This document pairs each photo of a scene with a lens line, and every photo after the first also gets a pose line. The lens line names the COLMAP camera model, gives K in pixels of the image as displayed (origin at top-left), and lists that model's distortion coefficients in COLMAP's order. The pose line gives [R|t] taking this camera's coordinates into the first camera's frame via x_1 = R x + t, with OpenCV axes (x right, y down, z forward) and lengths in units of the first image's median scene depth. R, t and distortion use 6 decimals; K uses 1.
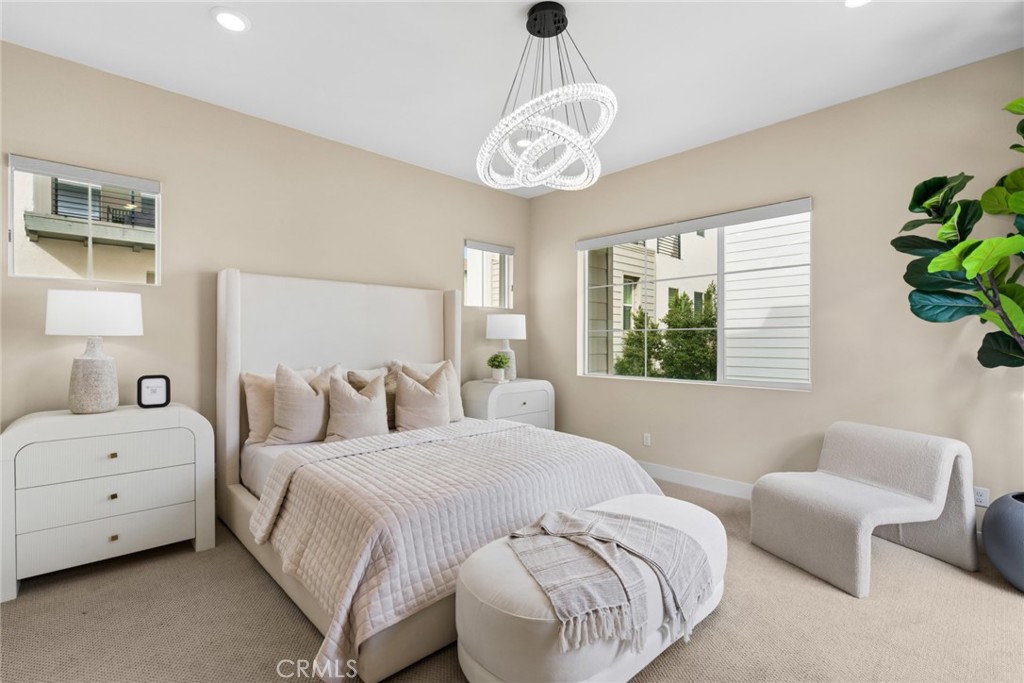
lens RADIAL K [[470.1, 0, 512.9], [0, 470.1, 345.3], [0, 0, 1]] dist [0.000225, -0.002019]
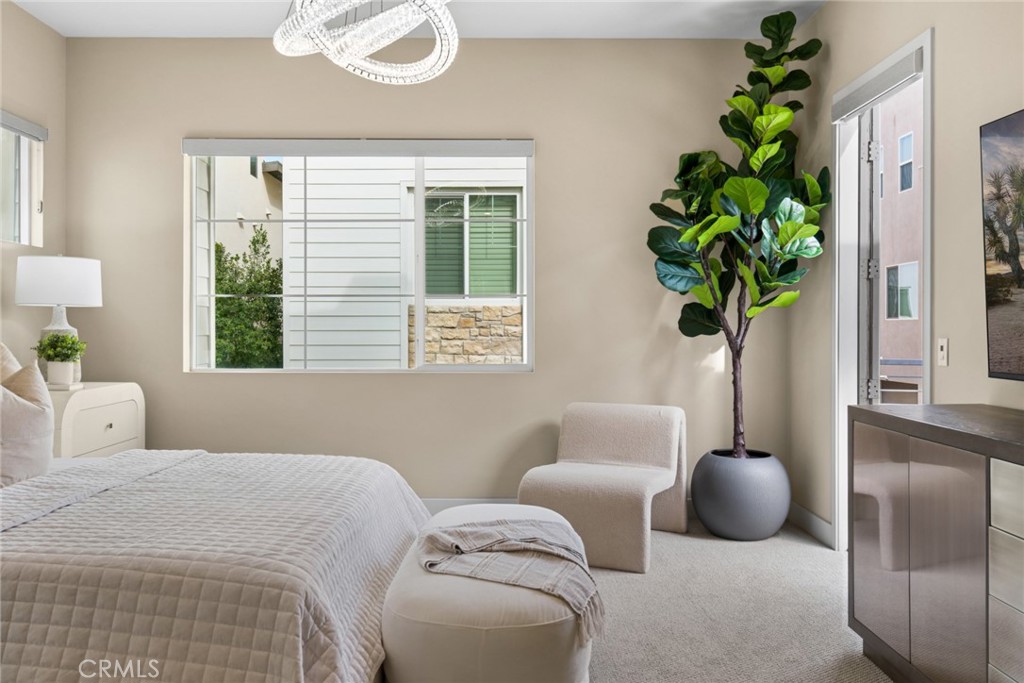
lens RADIAL K [[832.9, 0, 516.8], [0, 832.9, 339.6], [0, 0, 1]] dist [-0.004474, 0.001414]
pose [[0.676943, -0.010323, 0.735963, -0.593270], [0.007687, 0.999946, 0.006955, 0.036360], [-0.735995, 0.000950, 0.676986, 0.022989]]
